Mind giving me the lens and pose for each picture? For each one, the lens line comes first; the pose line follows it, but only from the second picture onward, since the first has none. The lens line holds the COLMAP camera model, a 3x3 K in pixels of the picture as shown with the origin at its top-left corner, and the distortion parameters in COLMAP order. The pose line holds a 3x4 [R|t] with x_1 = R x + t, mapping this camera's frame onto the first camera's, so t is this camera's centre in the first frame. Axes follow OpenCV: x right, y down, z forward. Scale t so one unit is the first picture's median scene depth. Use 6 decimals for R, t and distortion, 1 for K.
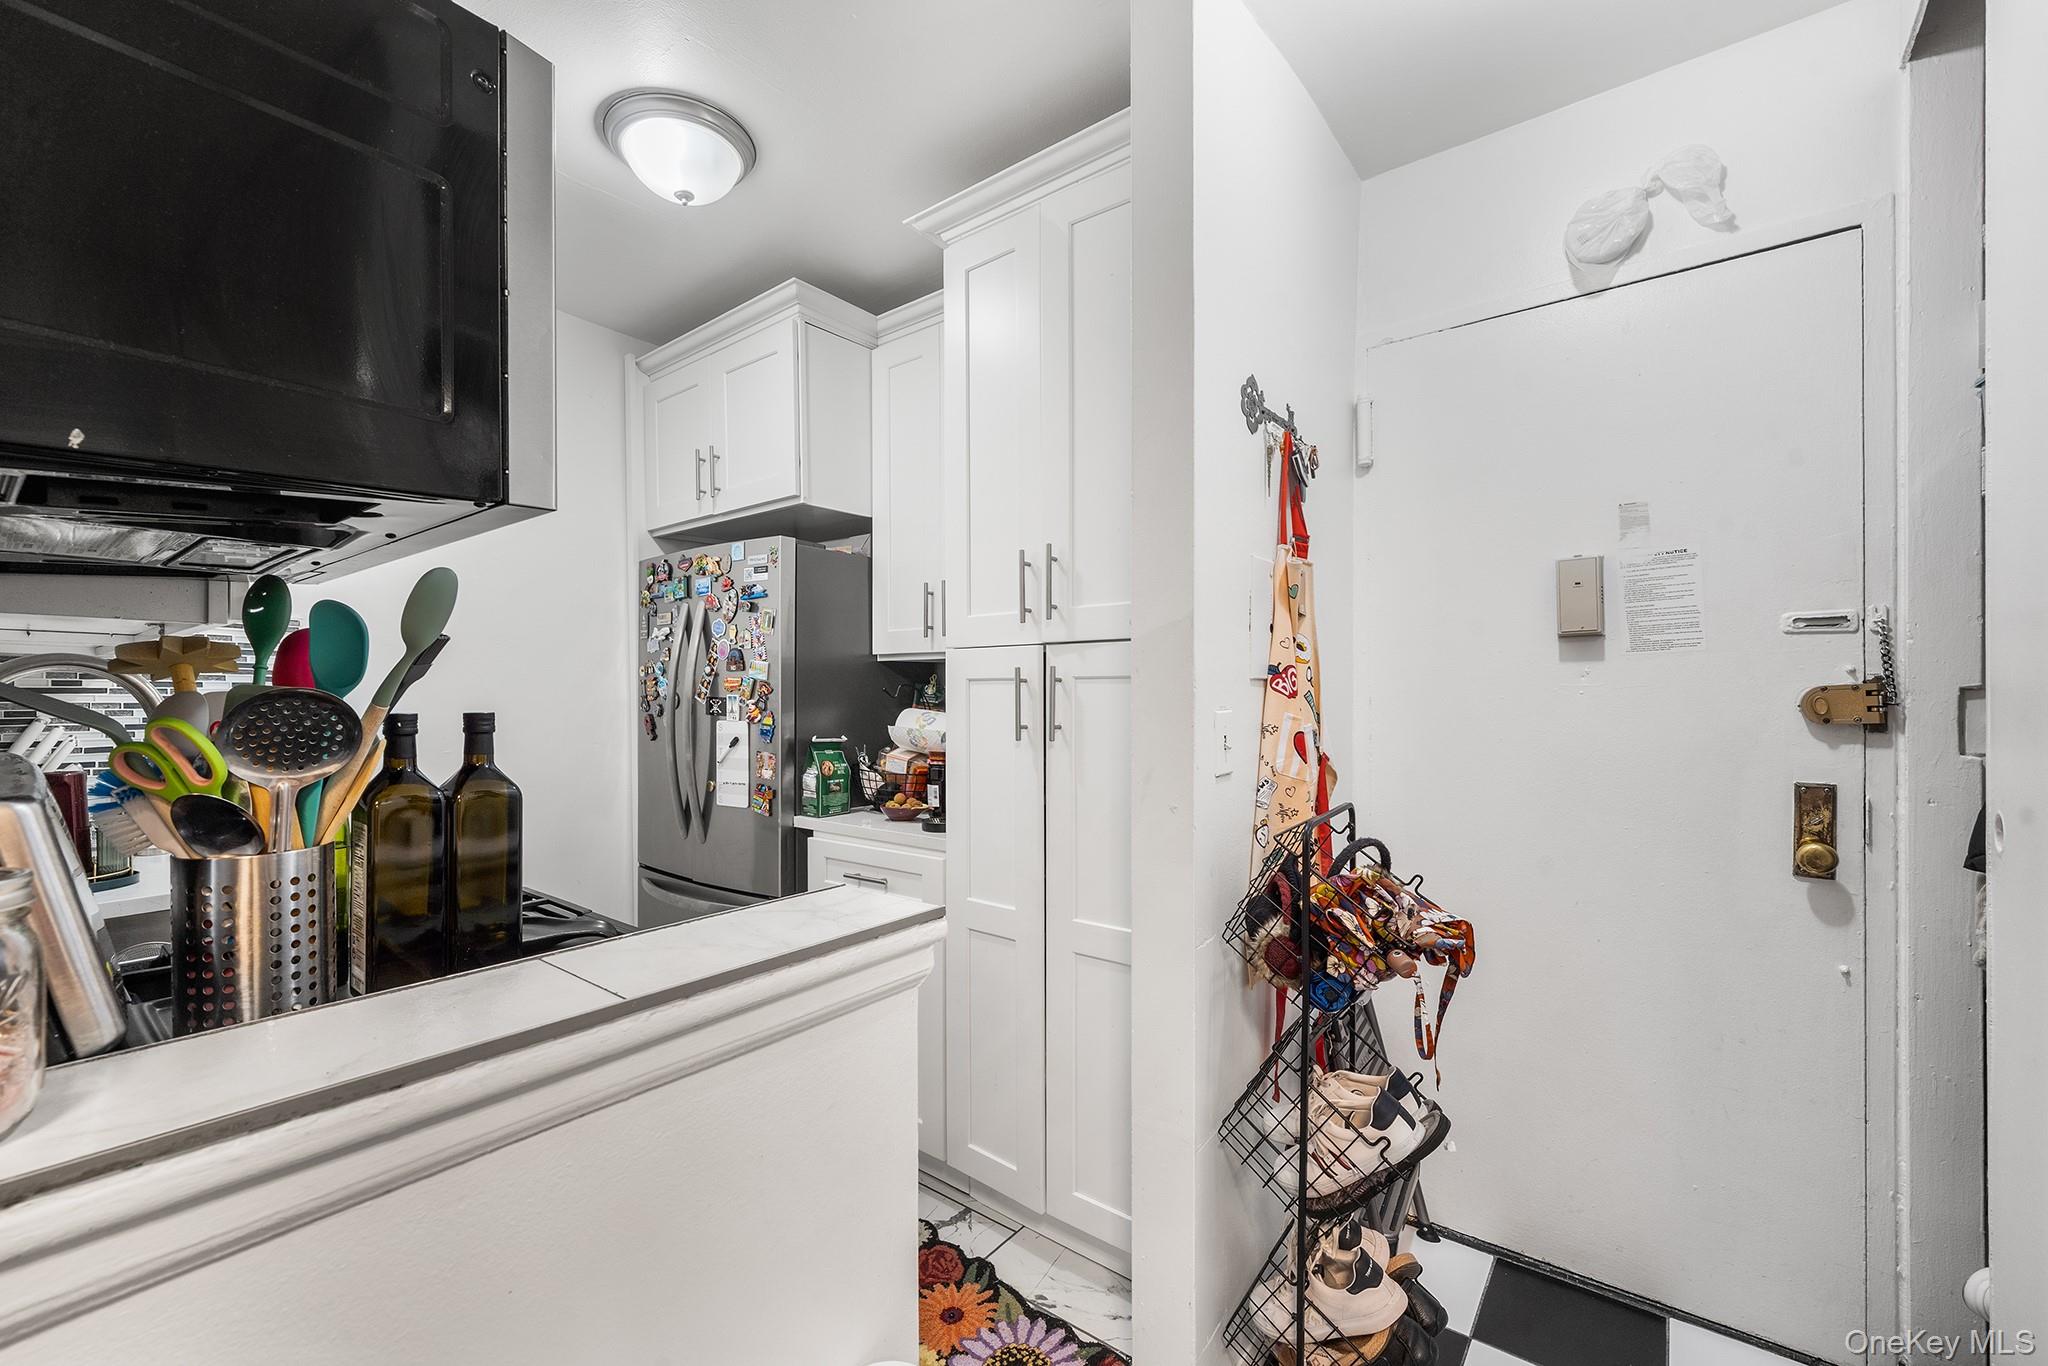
lens RADIAL K [[827.2, 0, 1020.0], [0, 827.2, 684.7], [0, 0, 1]] dist [-0.001265, -0.000303]
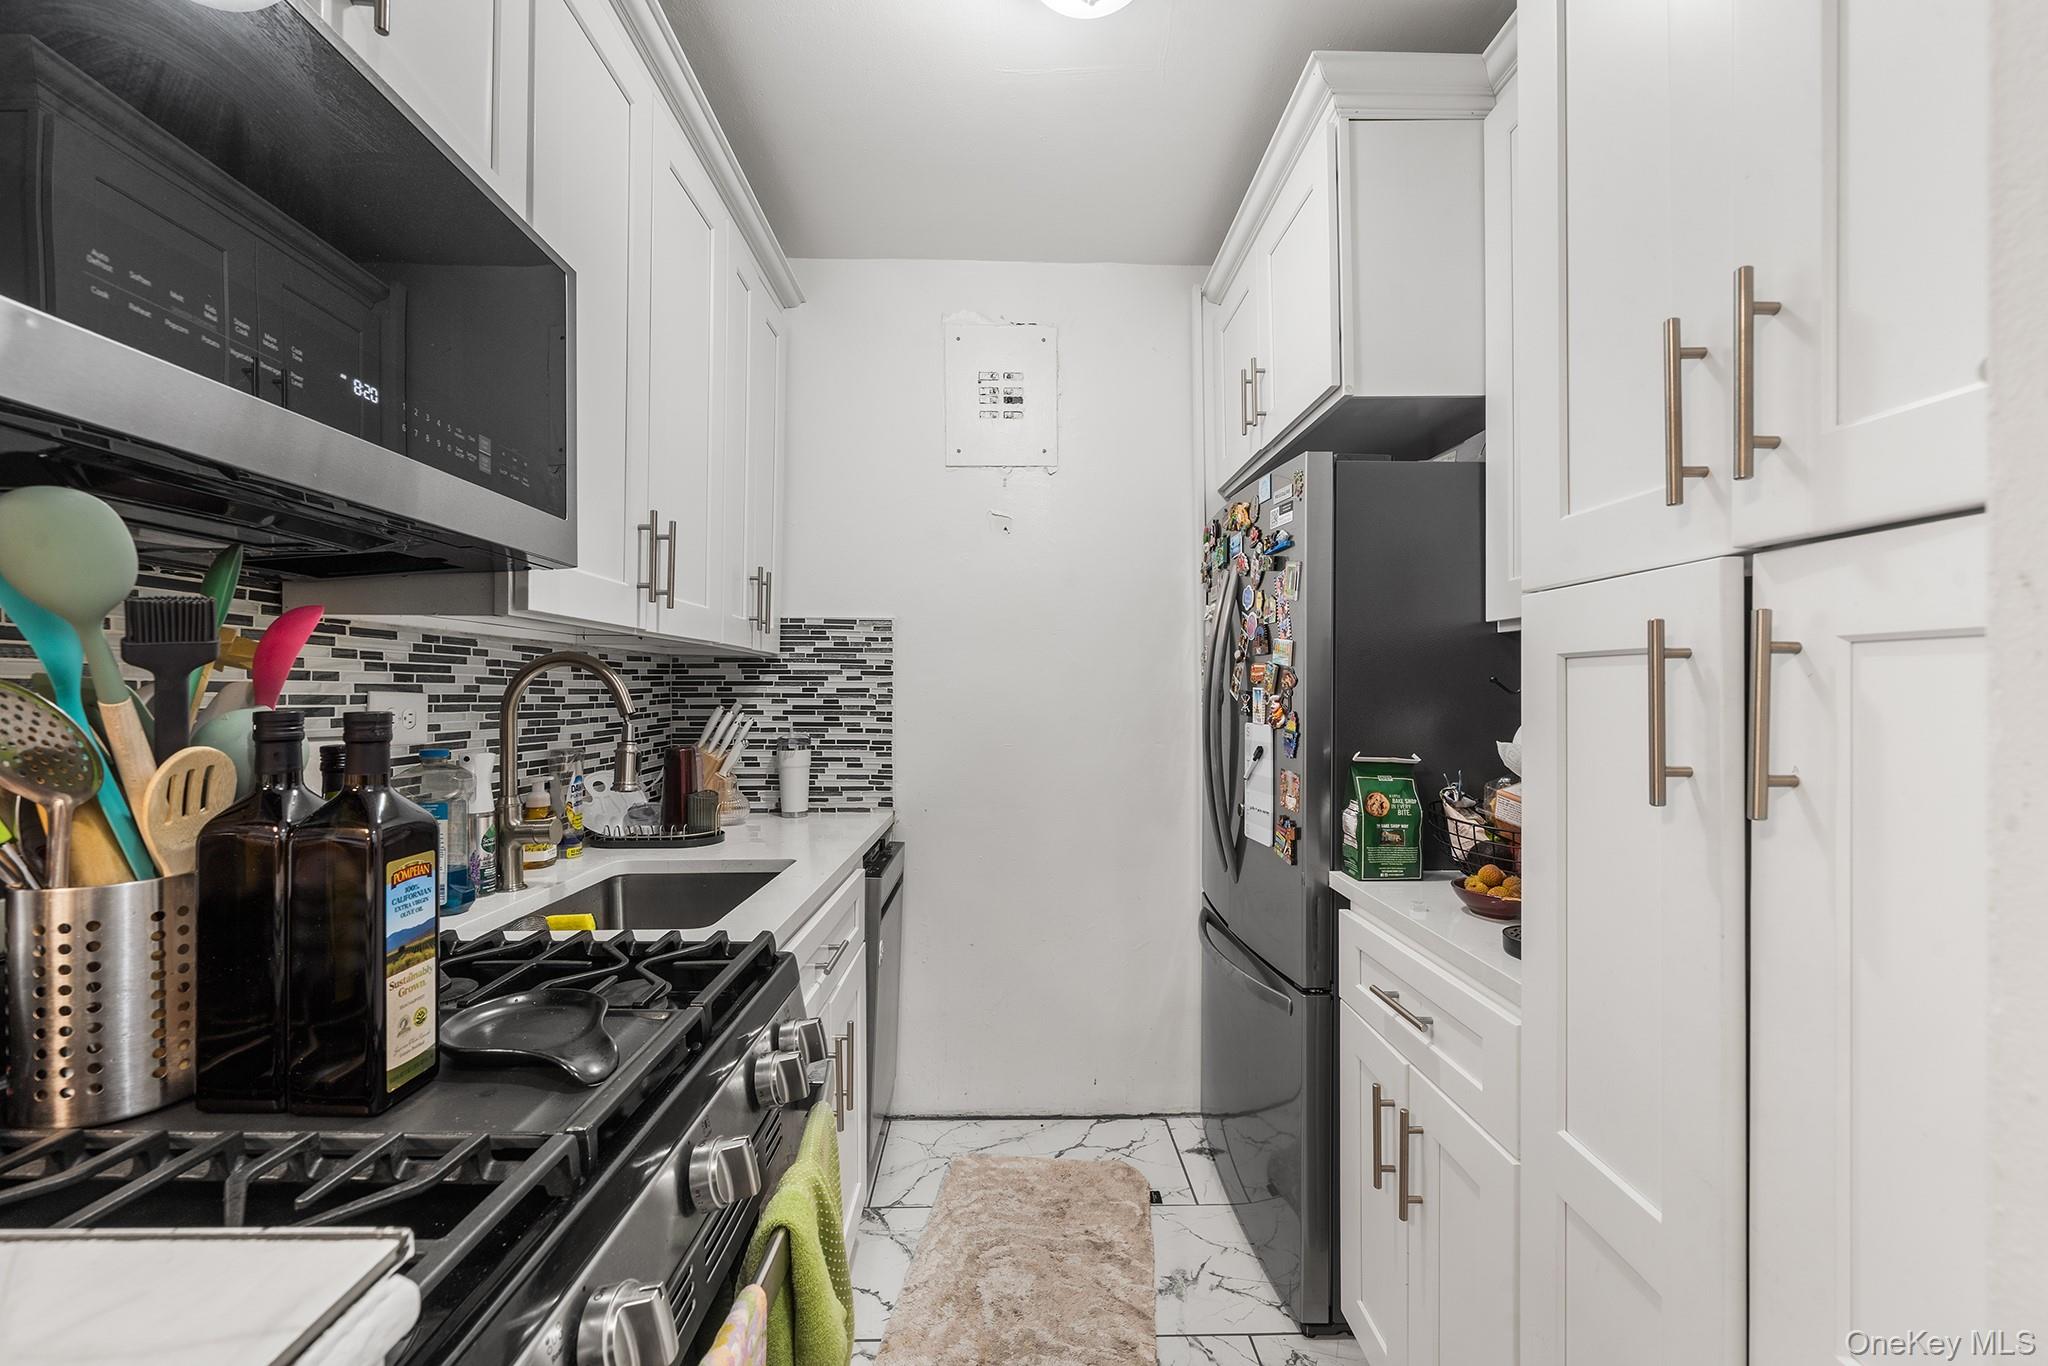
lens RADIAL K [[827.2, 0, 1020.0], [0, 827.2, 684.7], [0, 0, 1]] dist [-0.001265, -0.000303]
pose [[0.636933, 0.001658, -0.770918, 0.080920], [0.003043, 0.999984, 0.004664, 0.005502], [0.770913, -0.005316, 0.636918, 0.384778]]
